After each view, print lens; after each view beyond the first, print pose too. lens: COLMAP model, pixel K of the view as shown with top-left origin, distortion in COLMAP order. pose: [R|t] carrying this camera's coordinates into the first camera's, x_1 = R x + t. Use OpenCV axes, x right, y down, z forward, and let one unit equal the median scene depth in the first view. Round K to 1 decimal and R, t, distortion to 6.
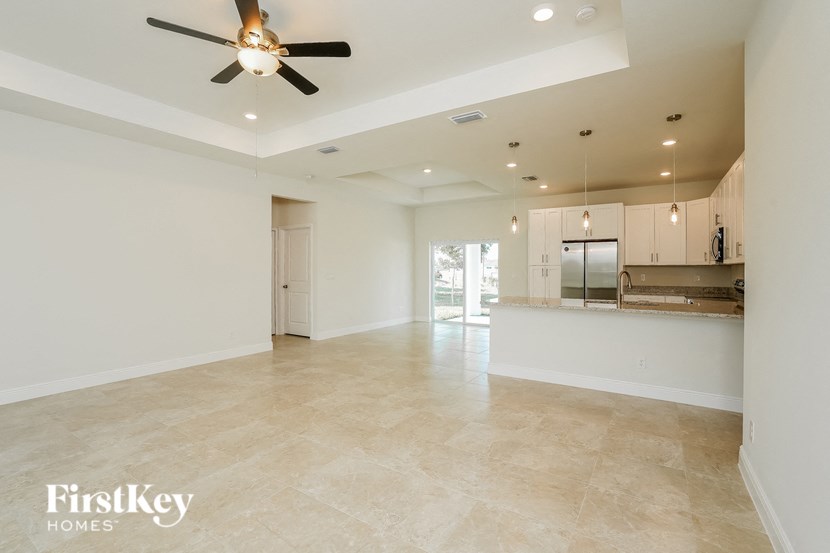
lens RADIAL K [[394.3, 0, 415.0], [0, 394.3, 276.5], [0, 0, 1]] dist [-0.001614, 0.000056]
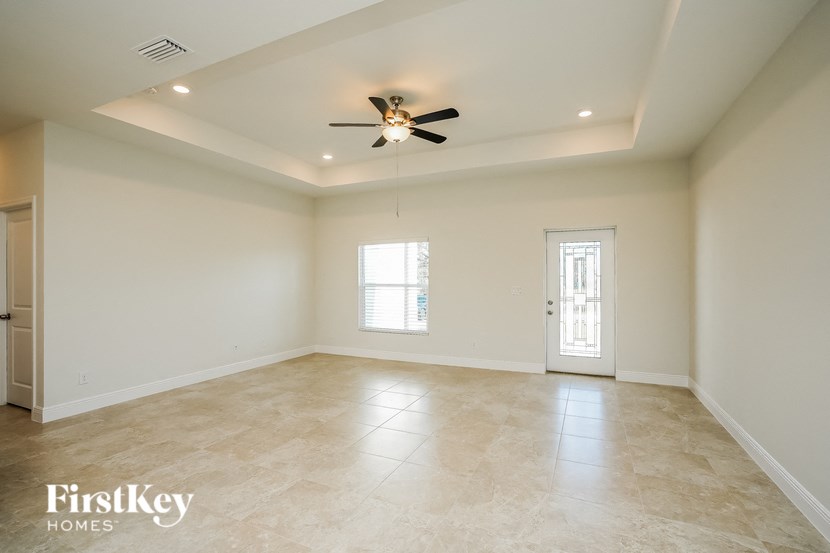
lens RADIAL K [[394.3, 0, 415.0], [0, 394.3, 276.5], [0, 0, 1]] dist [-0.001614, 0.000056]
pose [[-0.991132, 0.001593, -0.132875, -0.268757], [-0.000068, 0.999922, 0.012498, -0.053400], [0.132884, 0.012397, -0.991054, 2.315180]]
